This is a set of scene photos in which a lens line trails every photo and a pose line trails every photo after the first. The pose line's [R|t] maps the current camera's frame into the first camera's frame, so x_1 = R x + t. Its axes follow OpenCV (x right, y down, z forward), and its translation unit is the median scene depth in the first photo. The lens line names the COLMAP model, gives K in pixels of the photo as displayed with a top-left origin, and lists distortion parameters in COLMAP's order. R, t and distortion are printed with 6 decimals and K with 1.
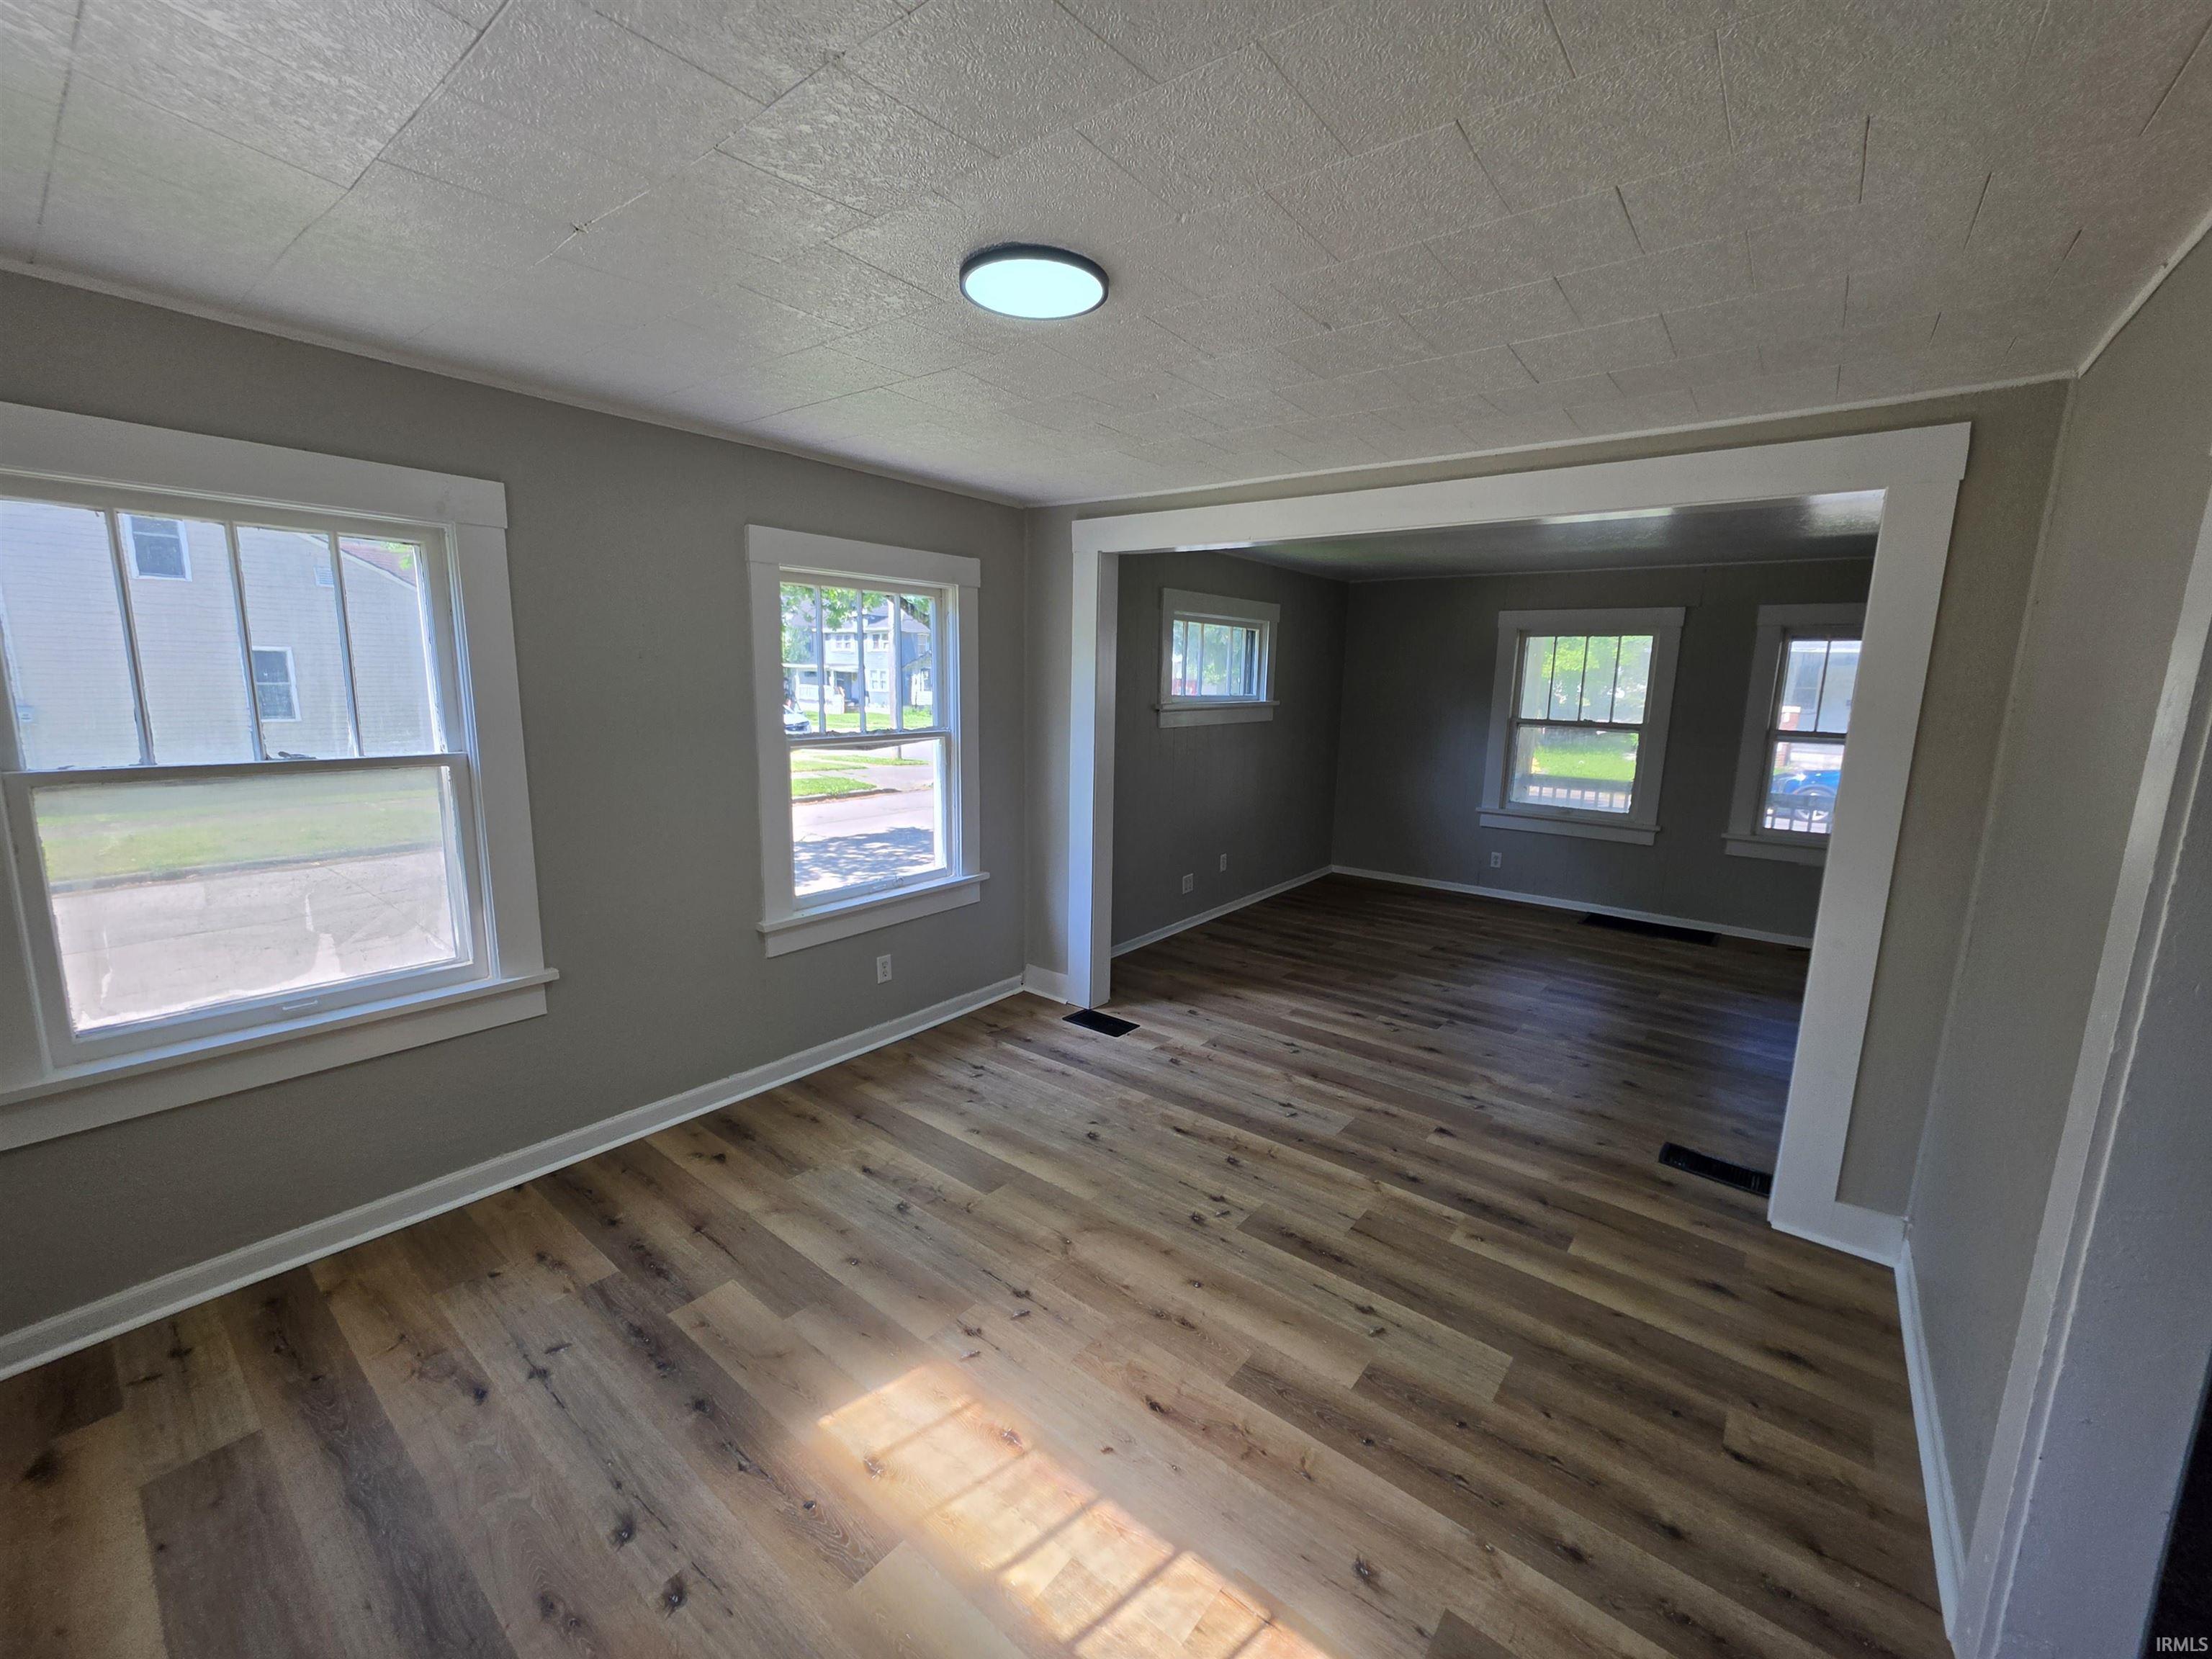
lens RADIAL K [[892.8, 0, 1096.0], [0, 892.8, 831.2], [0, 0, 1]] dist [-0.004849, 0.002045]
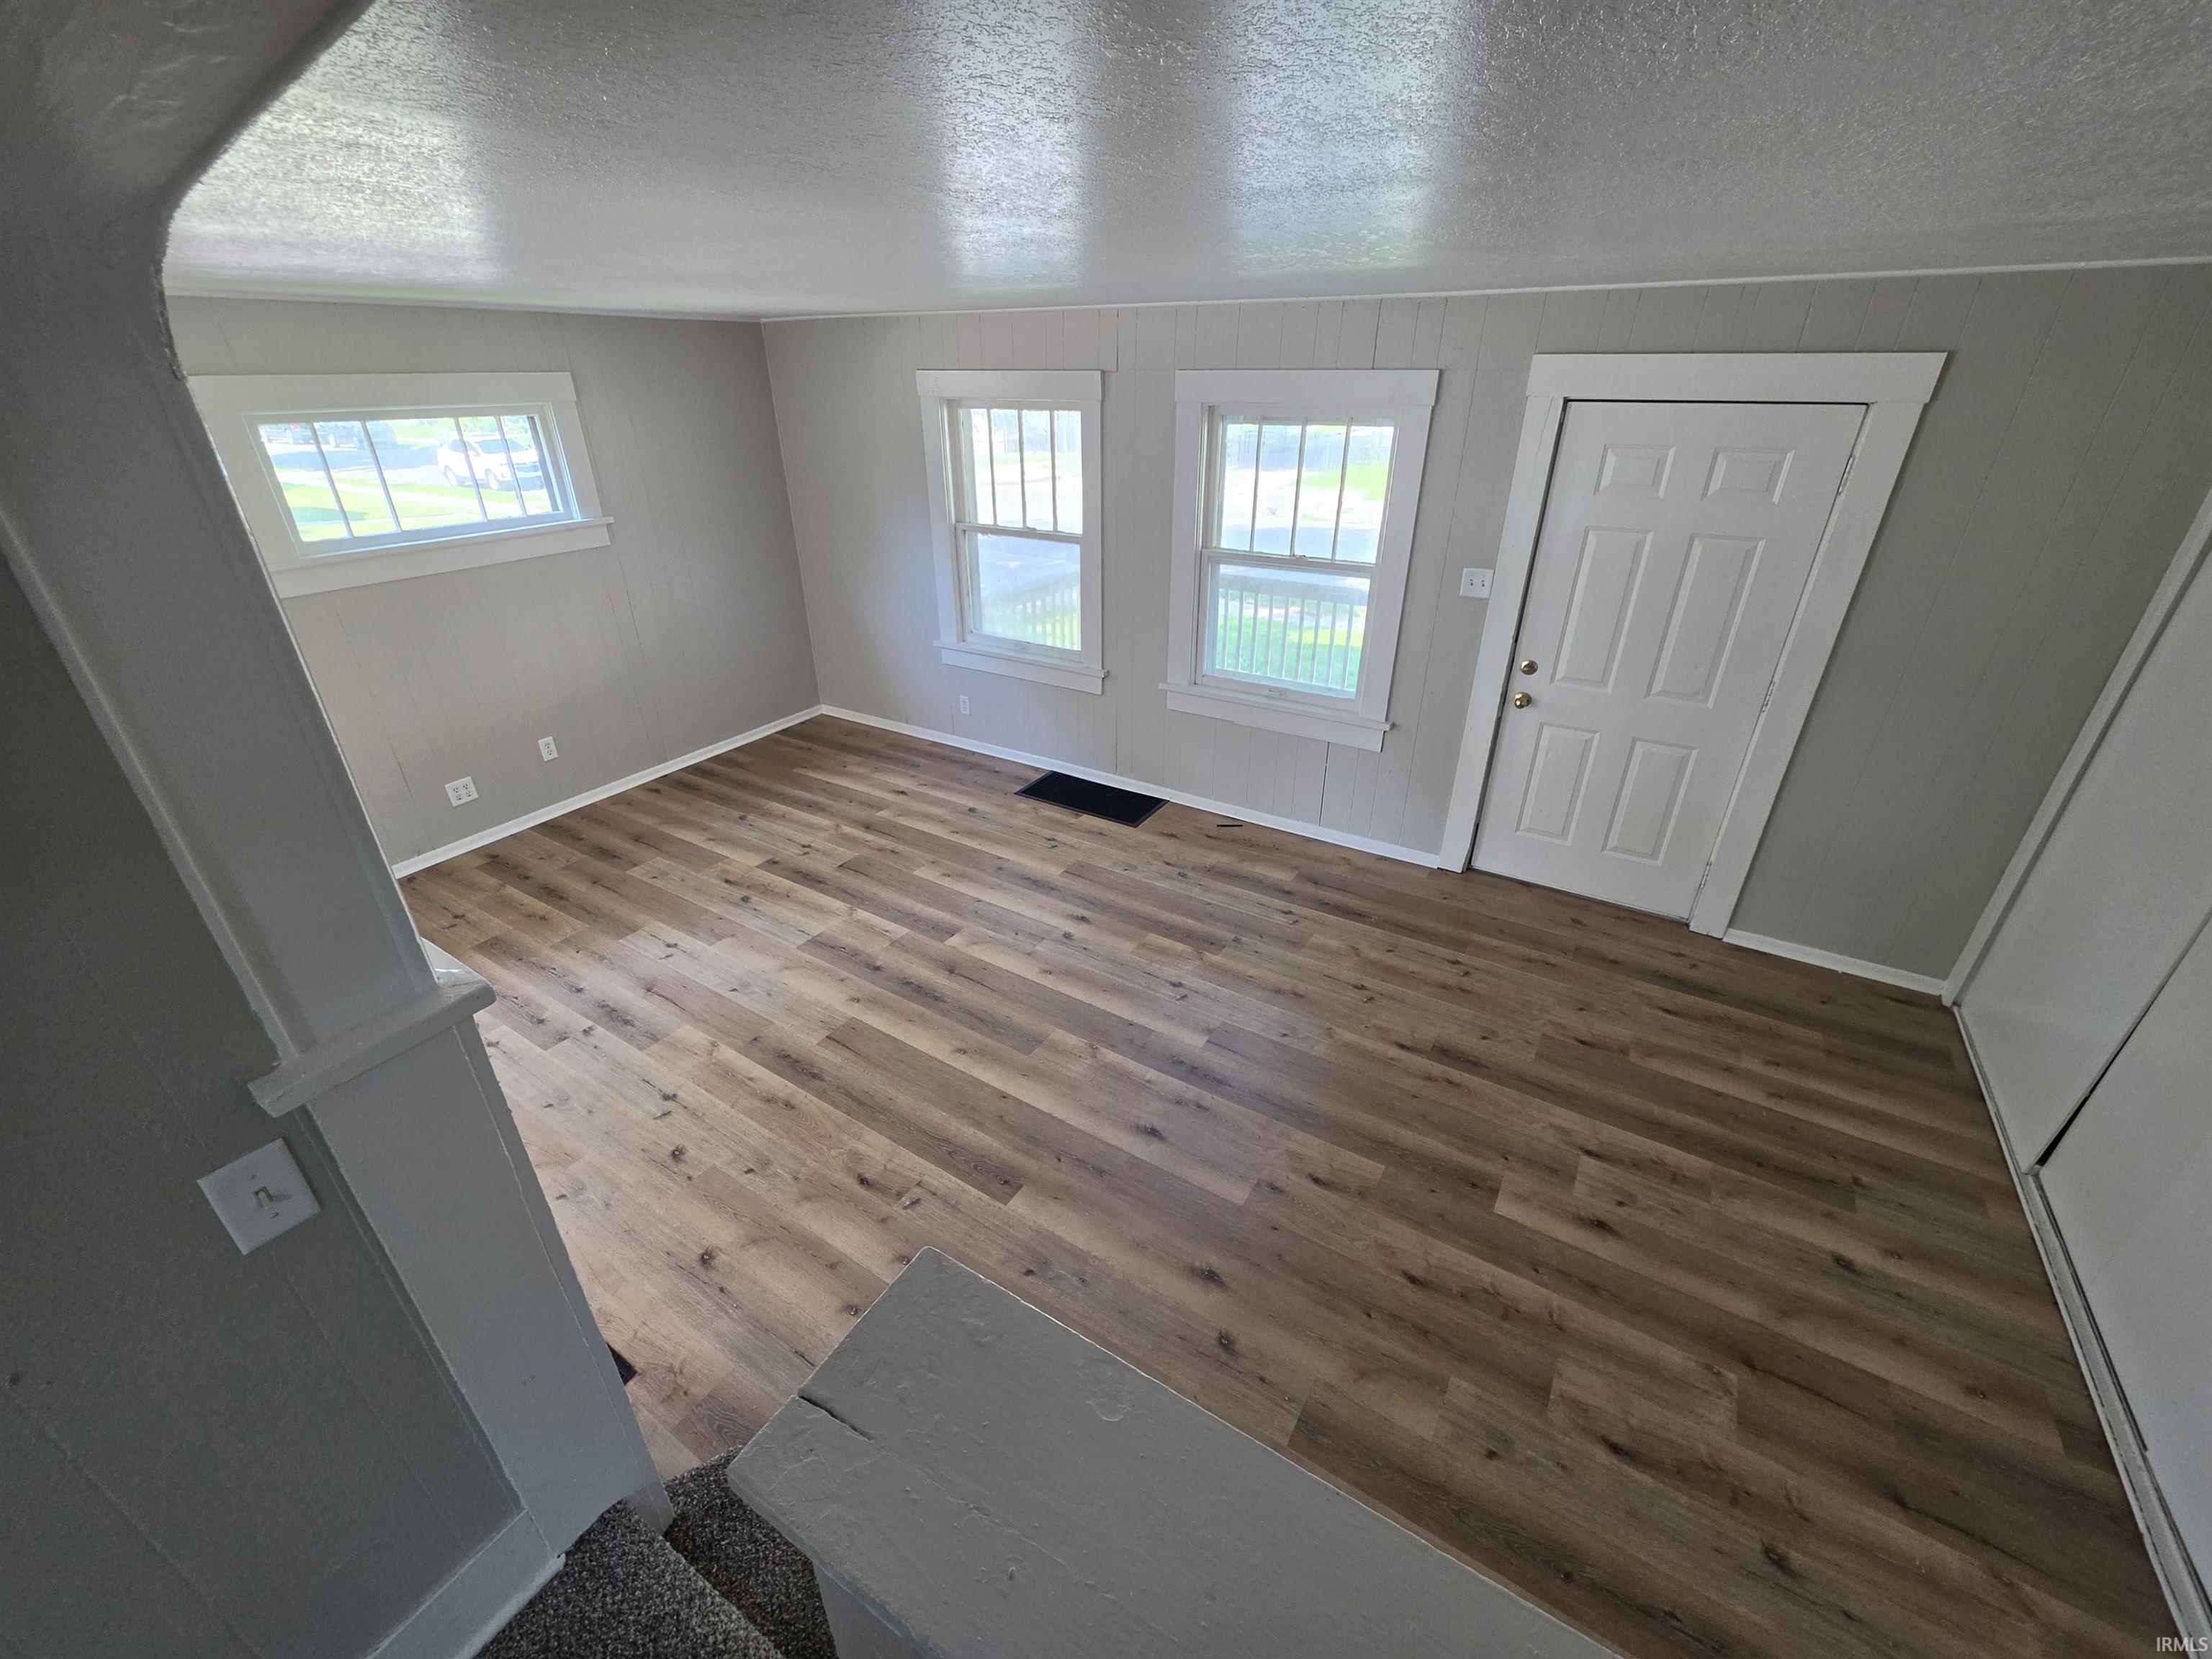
lens RADIAL K [[892.8, 0, 1104.4], [0, 892.8, 829.9], [0, 0, 1]] dist [-0.004849, 0.002045]
pose [[0.992171, -0.073132, 0.101230, 1.101050], [0.039474, 0.952690, 0.301370, -0.226729], [-0.118481, -0.295015, 0.948118, 0.404982]]
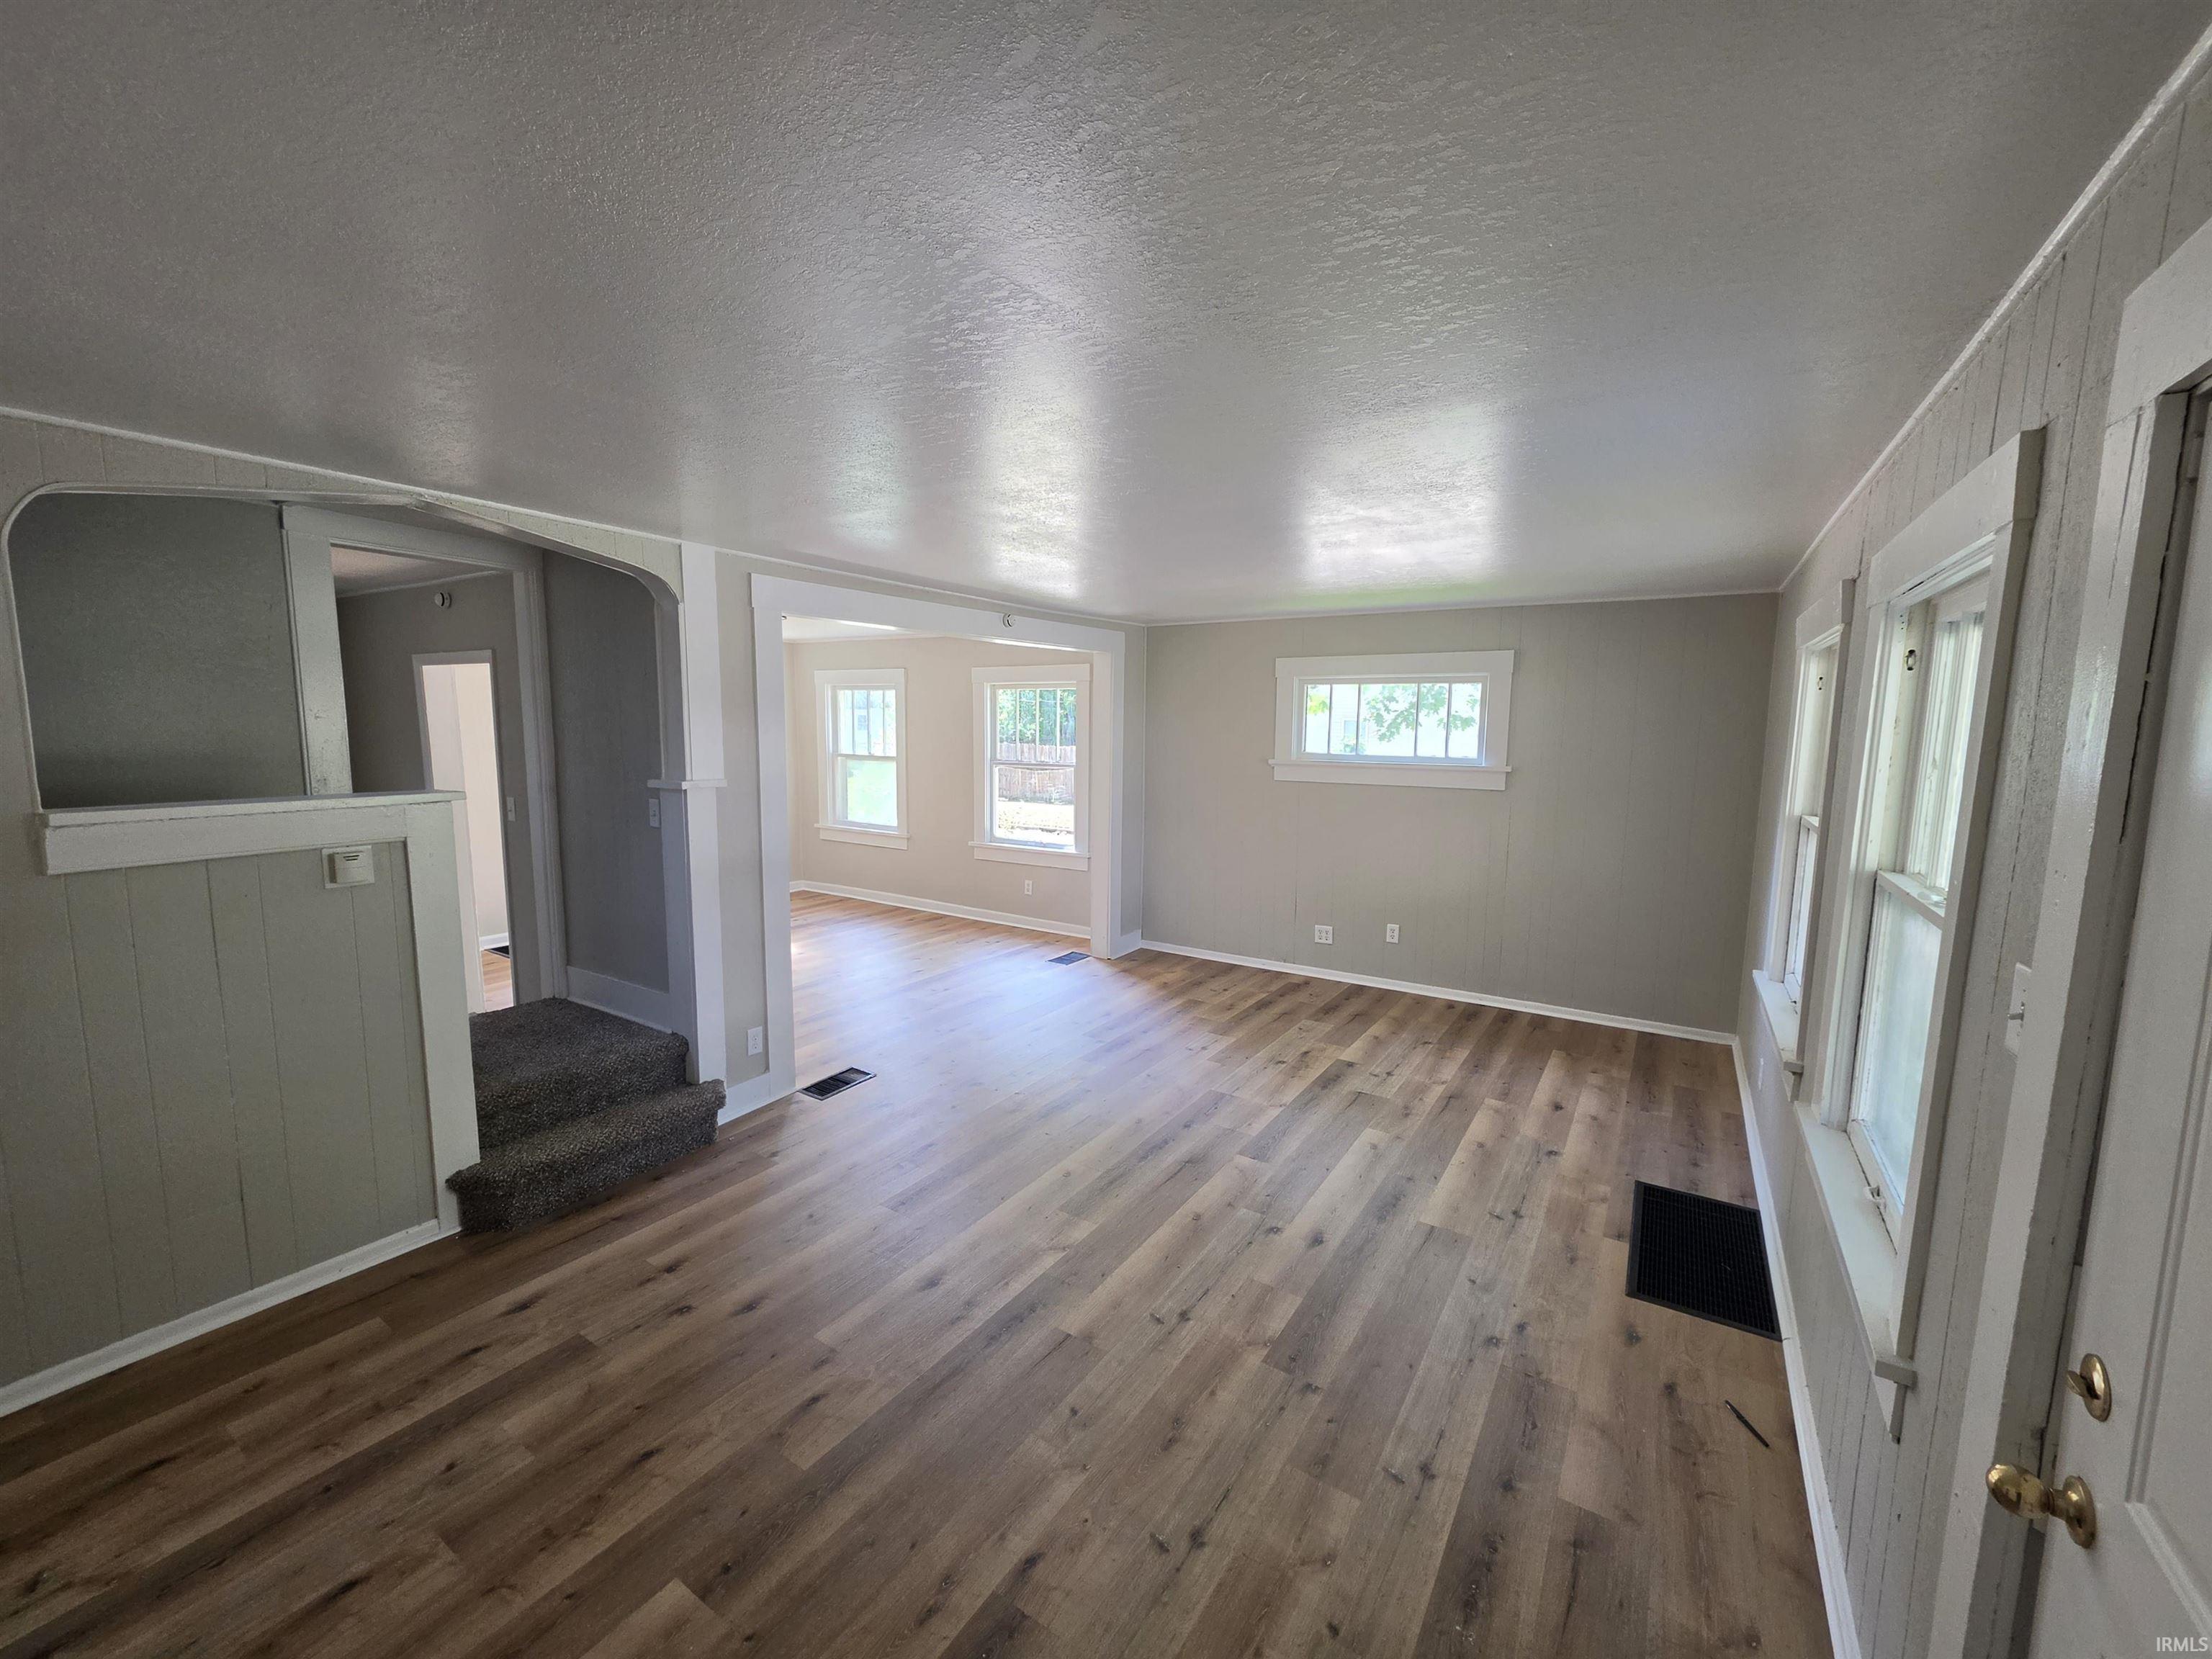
lens RADIAL K [[892.8, 0, 1114.0], [0, 892.8, 828.0], [0, 0, 1]] dist [-0.004849, 0.002045]
pose [[0.114118, 0.104704, -0.987934, 2.098616], [-0.180089, 0.980136, 0.083075, -0.200390], [0.977008, 0.168436, 0.130707, 1.185631]]
